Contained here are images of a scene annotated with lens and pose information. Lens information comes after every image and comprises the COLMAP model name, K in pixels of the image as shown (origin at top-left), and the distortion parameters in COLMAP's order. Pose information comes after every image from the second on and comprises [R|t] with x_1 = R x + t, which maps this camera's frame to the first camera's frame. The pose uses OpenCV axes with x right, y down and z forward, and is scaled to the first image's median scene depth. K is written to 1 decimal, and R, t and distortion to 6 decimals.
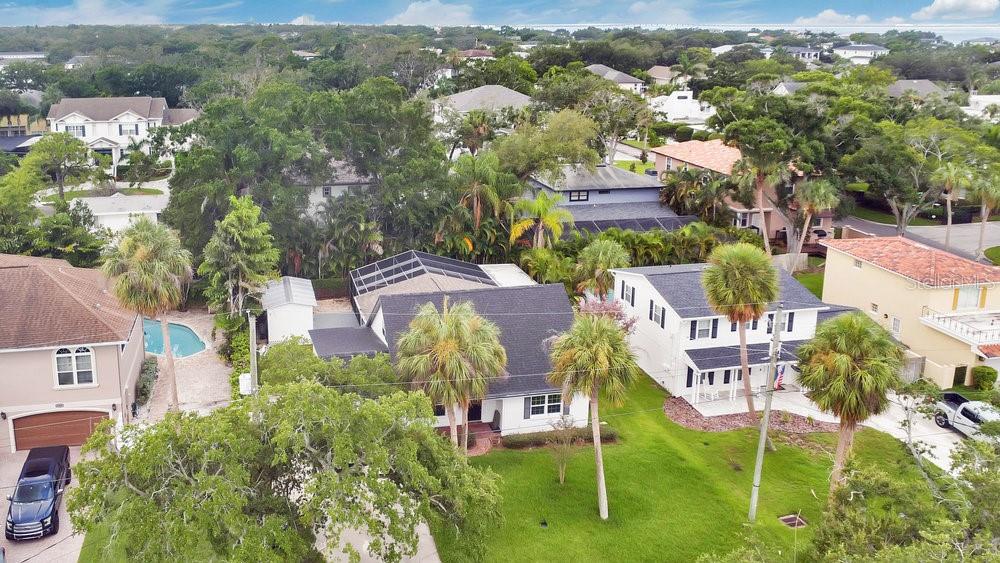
lens RADIAL K [[786.9, 0, 379.3], [0, 786.9, 196.1], [0, 0, 1]] dist [-0.006670, -0.011190]
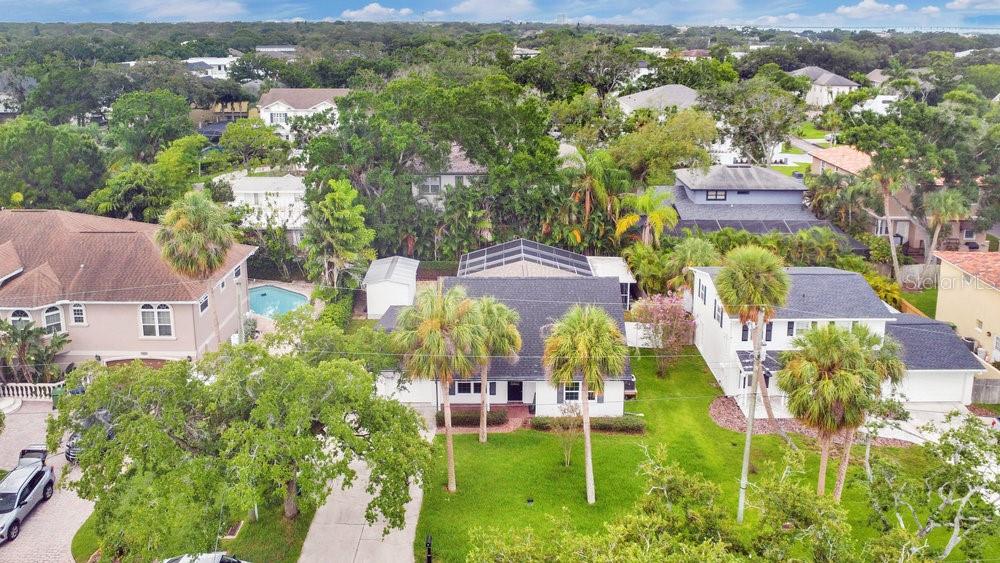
lens RADIAL K [[750.5, 0, 498.2], [0, 750.5, 203.1], [0, 0, 1]] dist [-0.005612, -0.017154]
pose [[0.984994, 0.047203, -0.166009, 0.198085], [-0.044000, 0.998769, 0.022922, -0.000545], [0.166887, -0.015274, 0.985858, 0.008496]]
